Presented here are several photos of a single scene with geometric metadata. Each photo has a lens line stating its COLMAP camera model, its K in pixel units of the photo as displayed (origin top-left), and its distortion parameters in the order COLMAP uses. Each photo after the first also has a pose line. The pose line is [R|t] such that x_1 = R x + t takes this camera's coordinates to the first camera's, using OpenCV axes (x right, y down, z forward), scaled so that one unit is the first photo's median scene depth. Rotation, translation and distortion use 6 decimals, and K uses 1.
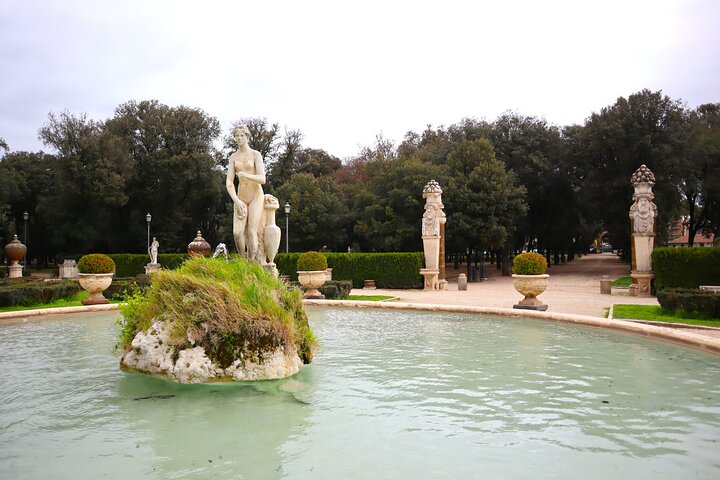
lens RADIAL K [[486.6, 0, 360.0], [0, 486.6, 240.0], [0, 0, 1]] dist [-0.132387, 0.071283]
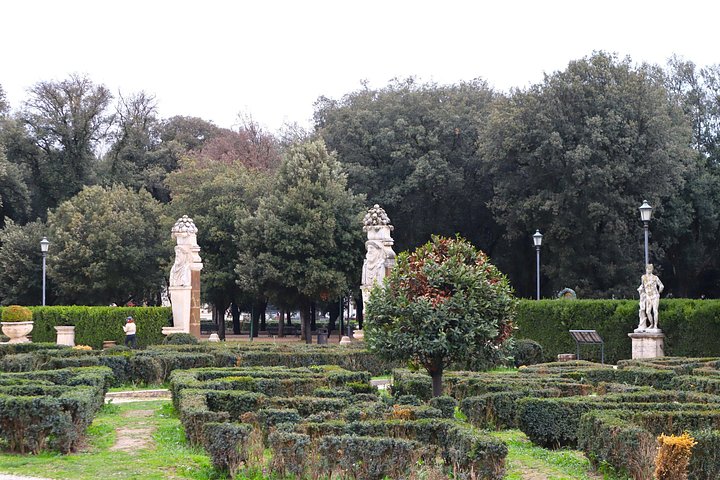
lens RADIAL K [[1396.9, 0, 360.0], [0, 1396.9, 240.0], [0, 0, 1]] dist [-0.324220, -0.026147]
pose [[0.990512, 0.000176, -0.137429, 0.758418], [-0.004104, 0.999591, -0.028301, -0.021552], [0.137368, 0.028596, 0.990107, -1.232402]]
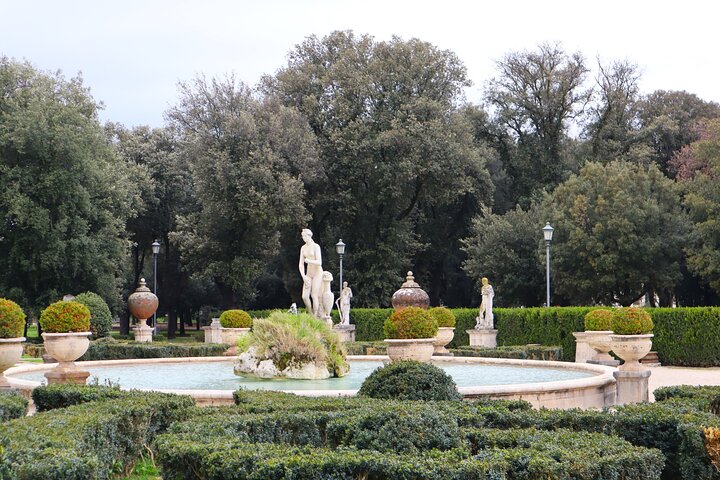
lens RADIAL K [[1165.7, 0, 360.0], [0, 1165.7, 240.0], [0, 0, 1]] dist [-0.026042, -0.023325]
pose [[0.904202, -0.023444, -0.426460, 0.301456], [0.010880, 0.999433, -0.031876, -0.015230], [0.426966, 0.024182, 0.903944, -0.465827]]
